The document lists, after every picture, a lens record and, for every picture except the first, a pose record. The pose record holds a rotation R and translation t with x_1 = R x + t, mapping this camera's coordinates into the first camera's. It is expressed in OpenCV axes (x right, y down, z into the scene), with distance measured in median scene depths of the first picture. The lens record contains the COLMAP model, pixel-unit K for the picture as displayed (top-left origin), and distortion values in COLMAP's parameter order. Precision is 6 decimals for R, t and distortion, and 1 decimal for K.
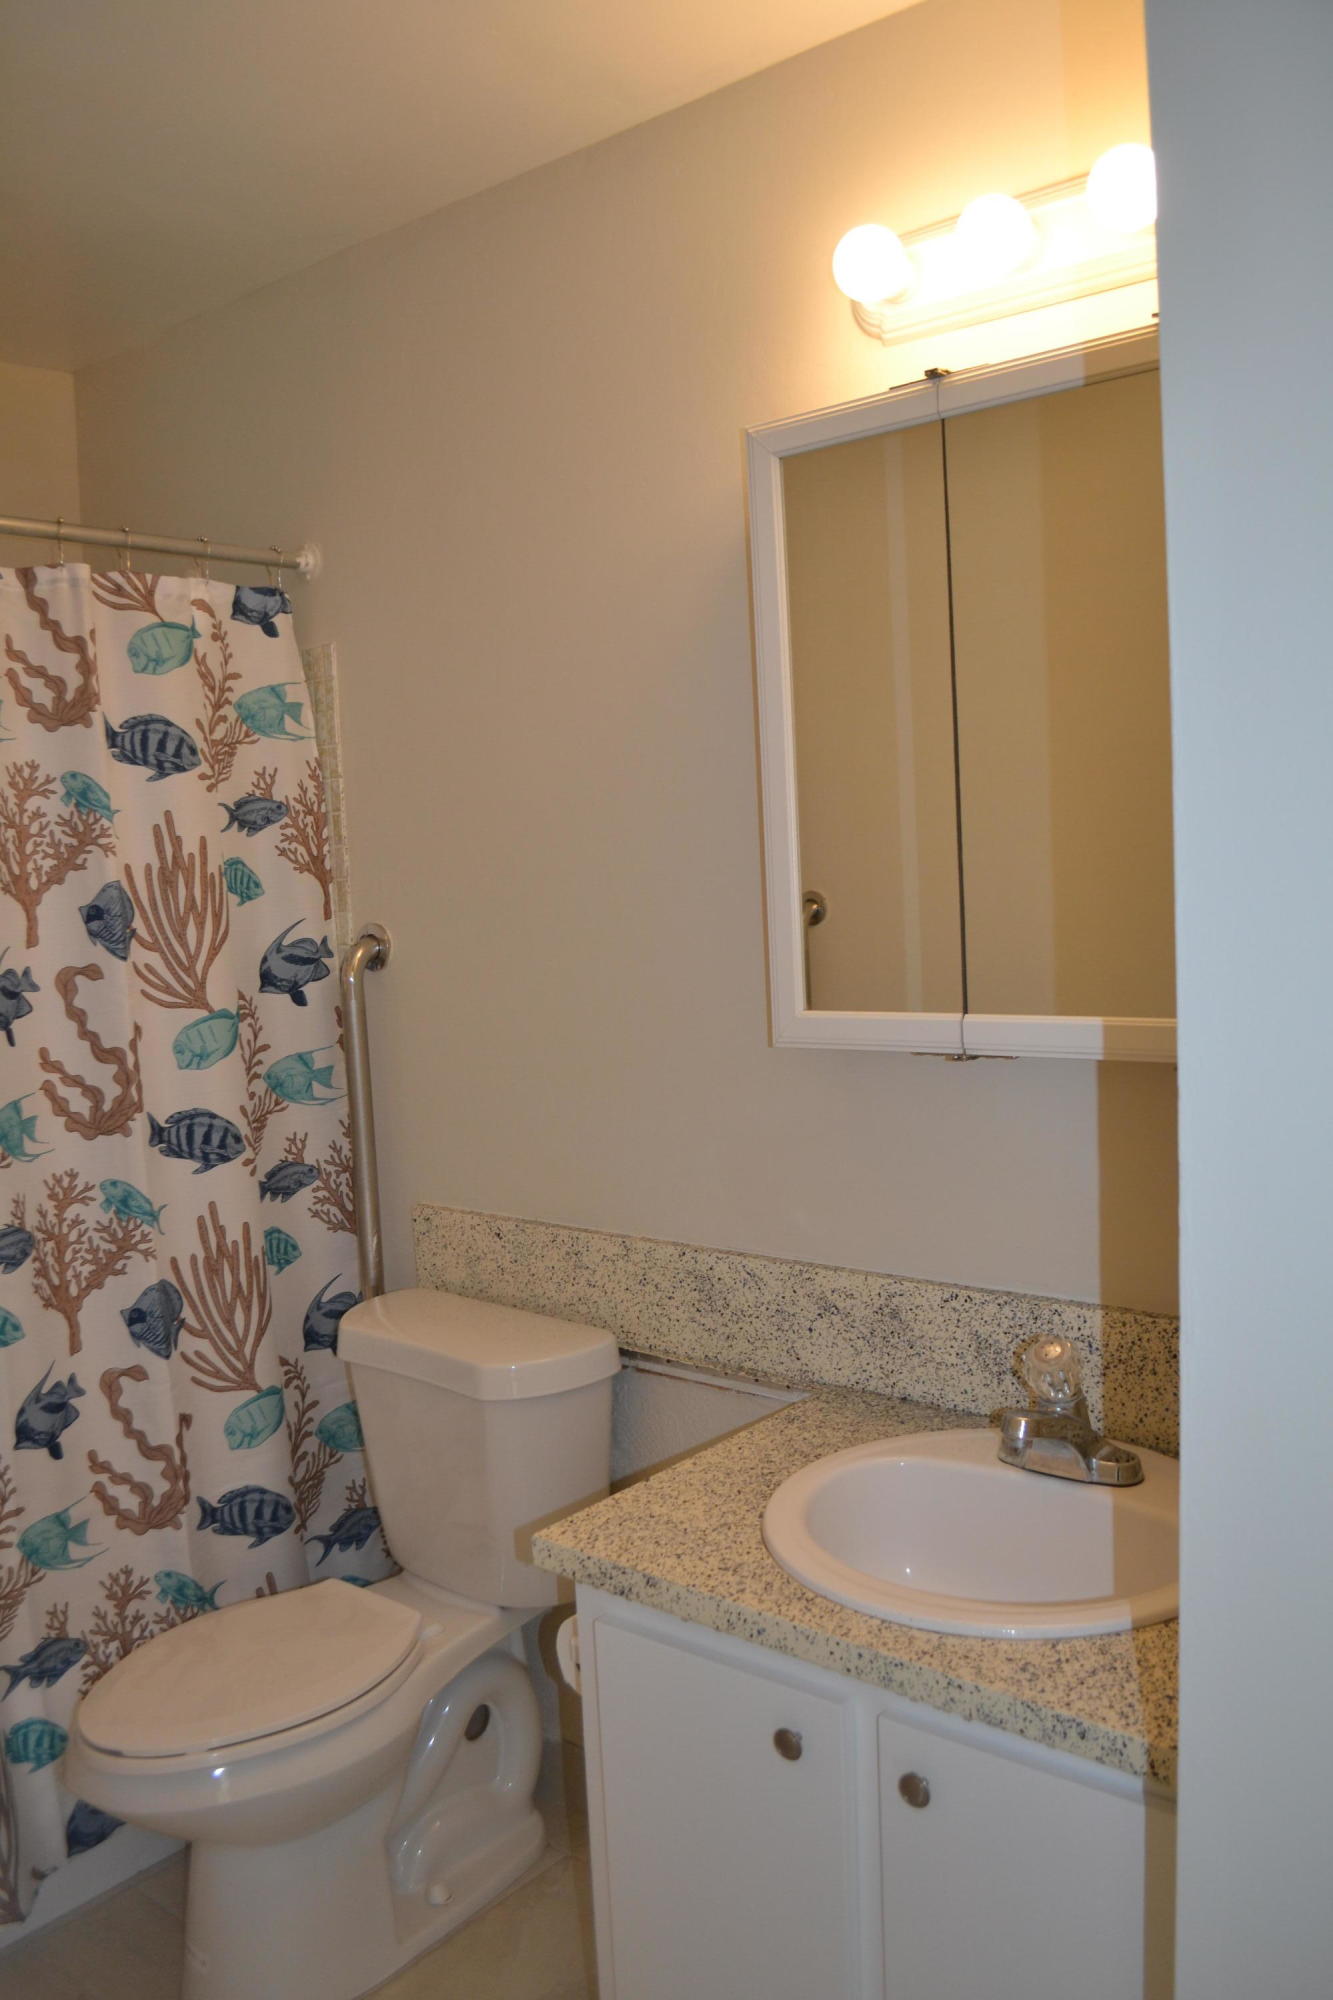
lens RADIAL K [[1589.3, 0, 667.8], [0, 1589.3, 998.6], [0, 0, 1]] dist [-0.081704, 0.012069]
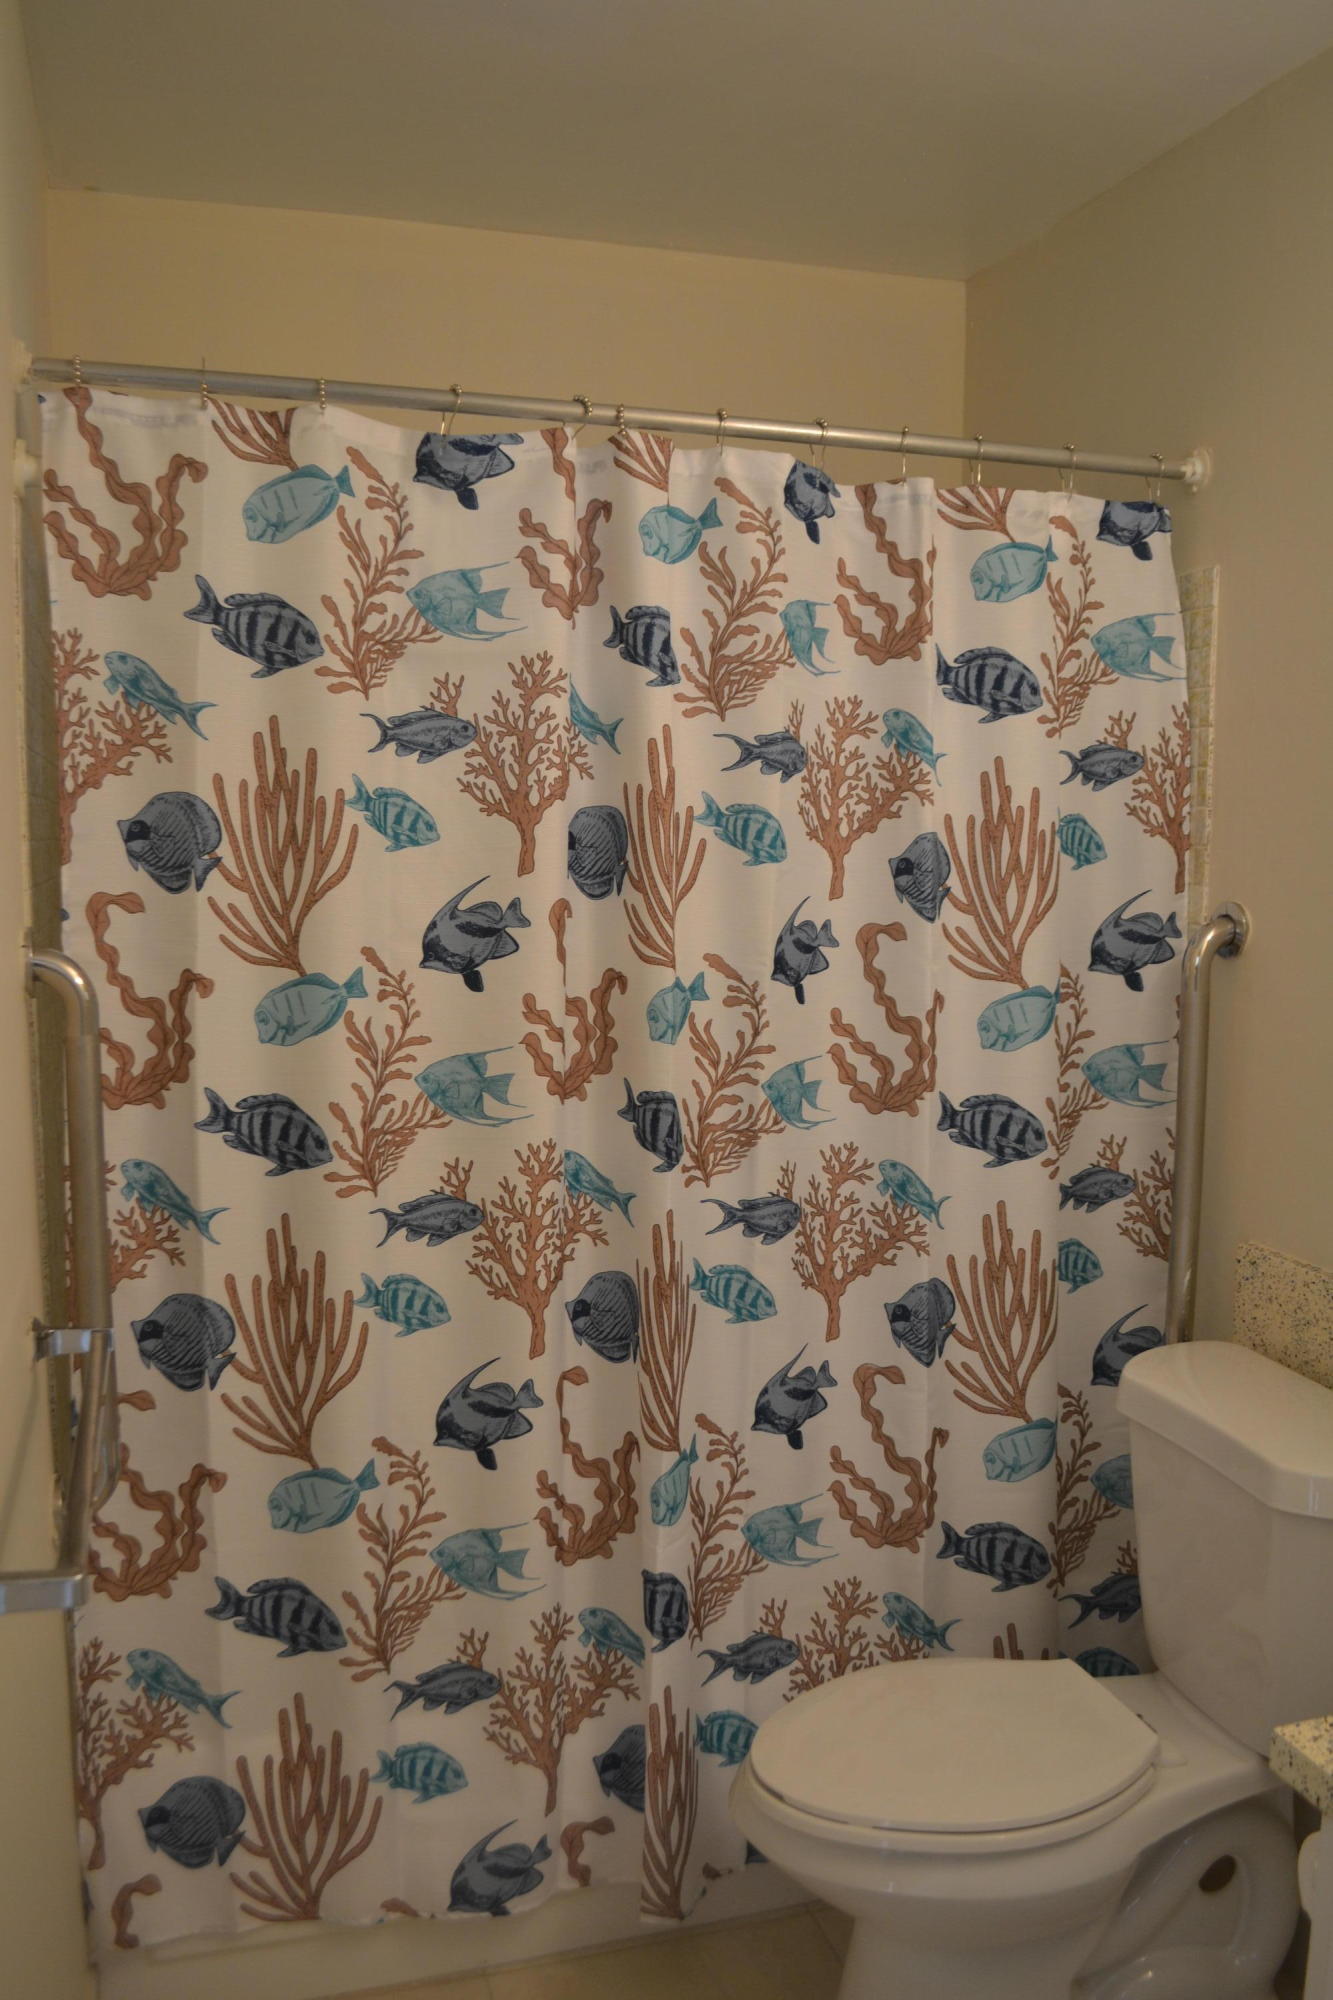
lens RADIAL K [[1589.3, 0, 667.4], [0, 1589.3, 1006.1], [0, 0, 1]] dist [-0.081704, 0.012069]
pose [[0.833094, 0.111844, -0.541706, 0.024591], [-0.094341, 0.993725, 0.060083, -0.016189], [0.545027, 0.001050, 0.838418, 0.156685]]
